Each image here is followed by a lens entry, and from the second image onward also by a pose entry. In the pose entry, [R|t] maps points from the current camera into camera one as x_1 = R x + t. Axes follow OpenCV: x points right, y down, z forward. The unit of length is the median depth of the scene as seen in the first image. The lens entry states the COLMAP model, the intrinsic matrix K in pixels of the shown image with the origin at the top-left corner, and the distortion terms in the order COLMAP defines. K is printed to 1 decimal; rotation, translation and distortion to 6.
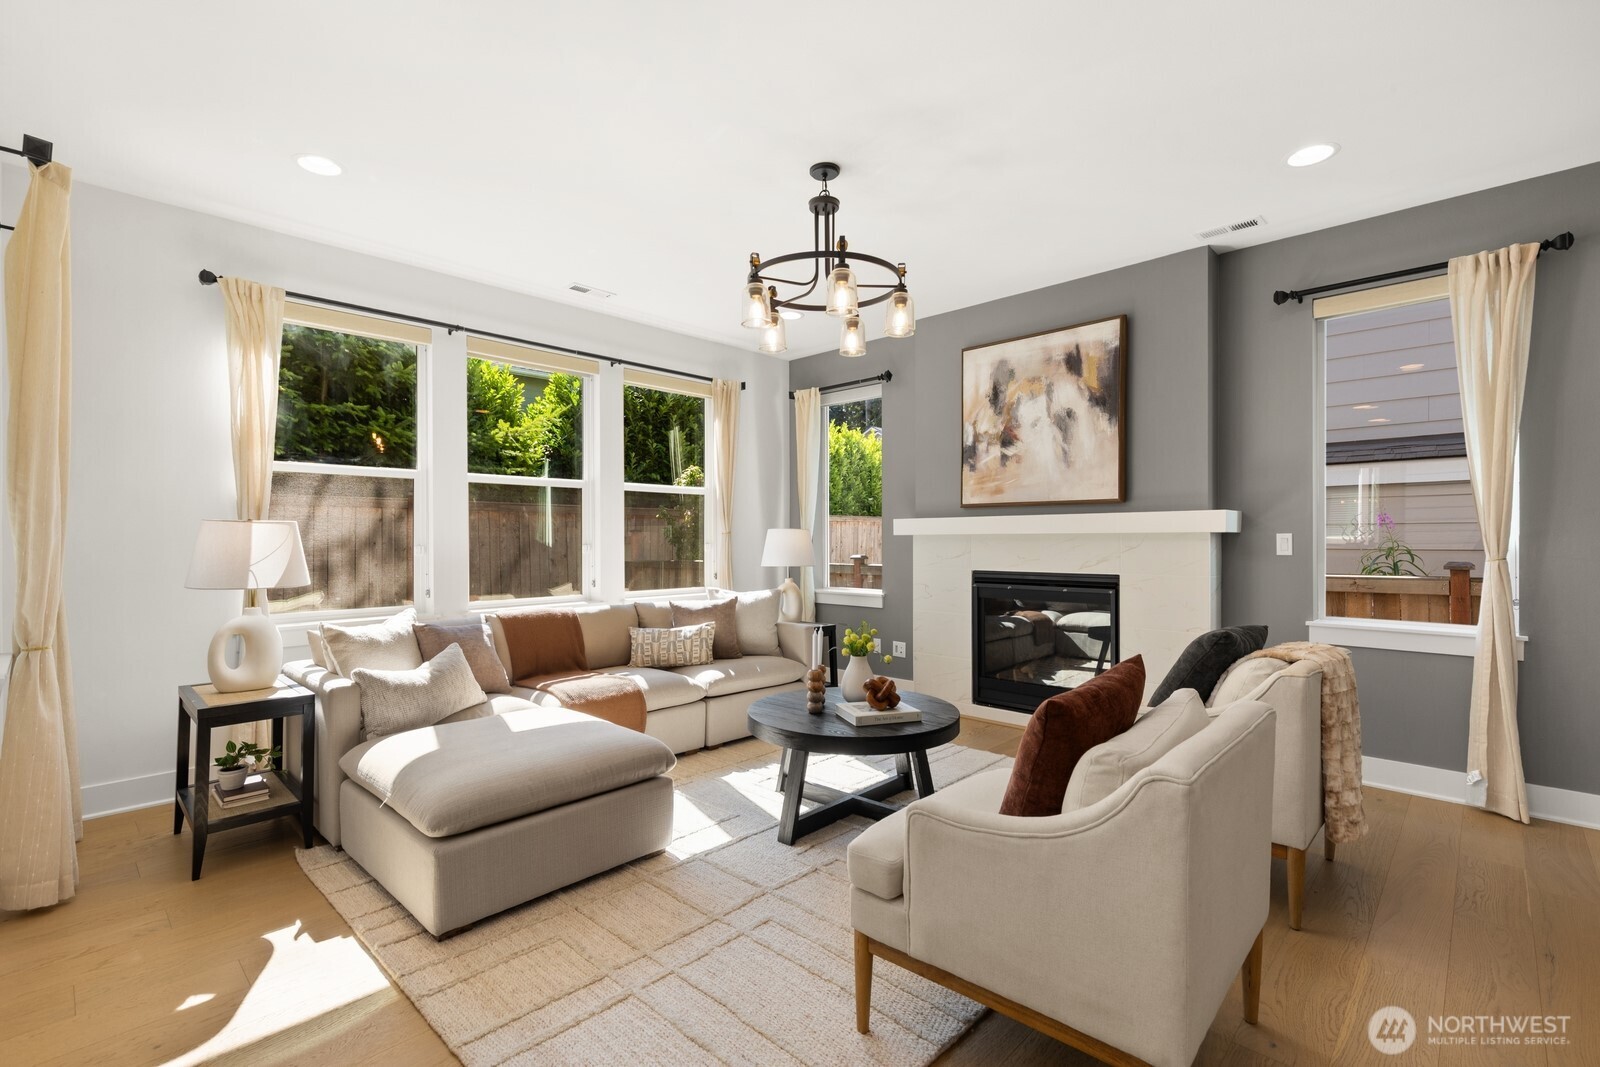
lens RADIAL K [[729.3, 0, 802.9], [0, 729.3, 543.7], [0, 0, 1]] dist [0.012369, -0.001920]
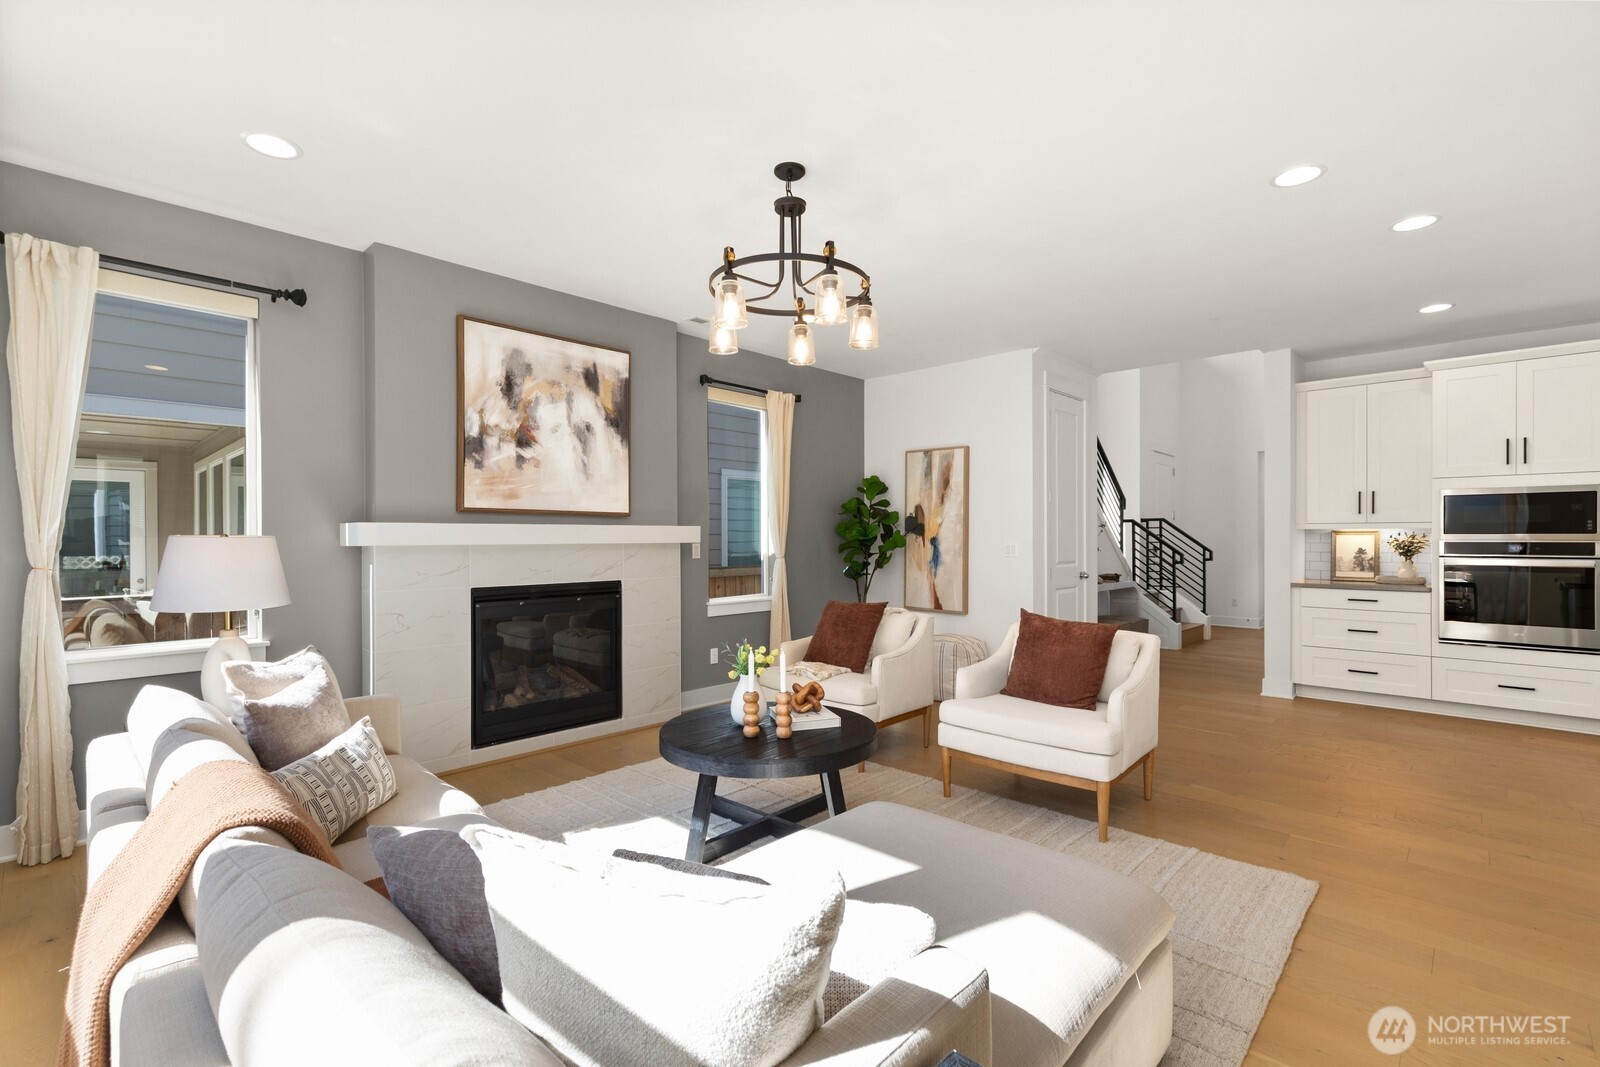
lens RADIAL K [[729.3, 0, 773.9], [0, 729.3, 542.3], [0, 0, 1]] dist [0.012369, -0.001920]
pose [[0.006489, -0.005308, 0.999965, -0.630605], [0.005701, 0.999970, 0.005271, -0.018721], [-0.999963, 0.005666, 0.006519, 0.693239]]
